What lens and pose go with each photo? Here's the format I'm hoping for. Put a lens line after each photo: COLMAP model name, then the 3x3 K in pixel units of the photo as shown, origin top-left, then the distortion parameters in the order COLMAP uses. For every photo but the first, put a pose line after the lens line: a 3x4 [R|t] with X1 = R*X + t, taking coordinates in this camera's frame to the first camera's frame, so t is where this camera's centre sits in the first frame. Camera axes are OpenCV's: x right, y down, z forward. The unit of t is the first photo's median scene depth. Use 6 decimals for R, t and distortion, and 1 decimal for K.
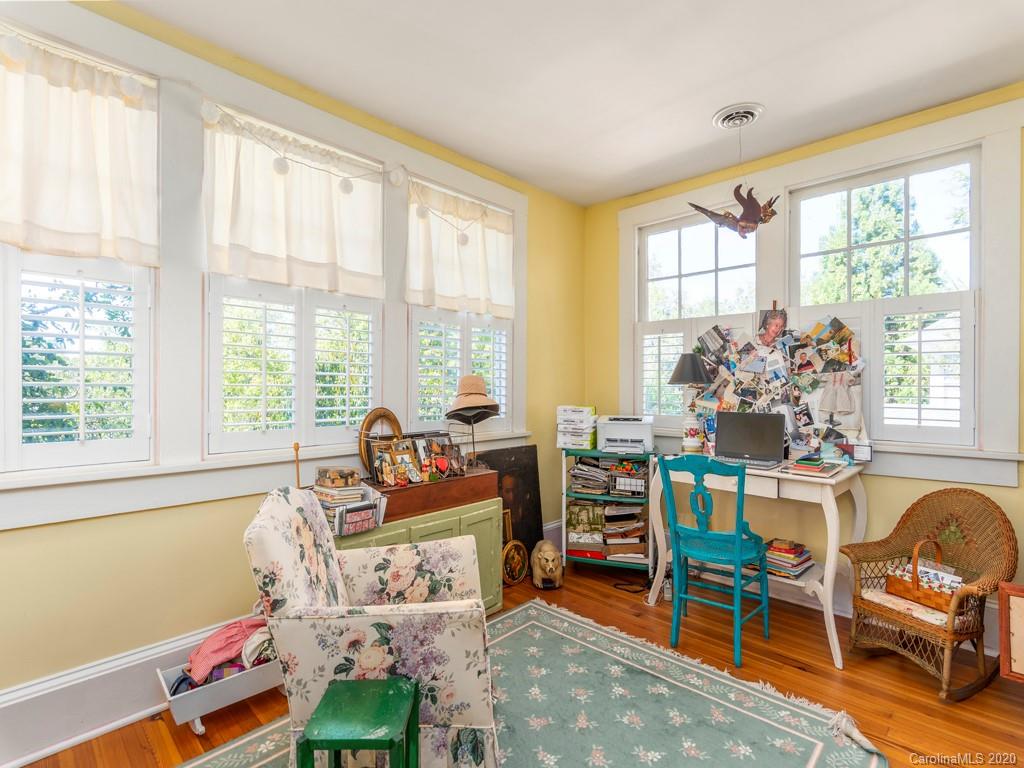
lens RADIAL K [[491.7, 0, 510.2], [0, 491.7, 371.6], [0, 0, 1]] dist [0.000327, -0.000058]
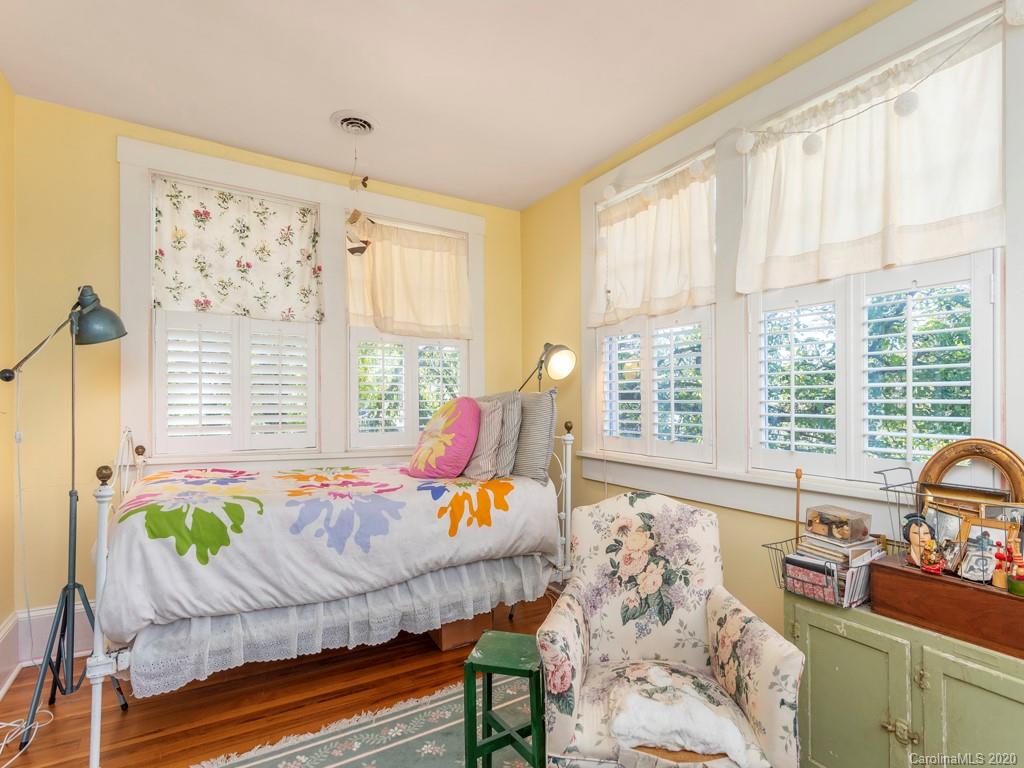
lens RADIAL K [[505.0, 0, 507.9], [0, 505.0, 388.4], [0, 0, 1]] dist [0.001654, 0.000124]
pose [[-0.261681, -0.012138, -0.965078, 0.556407], [0.044119, 0.998725, -0.024524, 0.003571], [0.964145, -0.048996, -0.260812, 0.752416]]
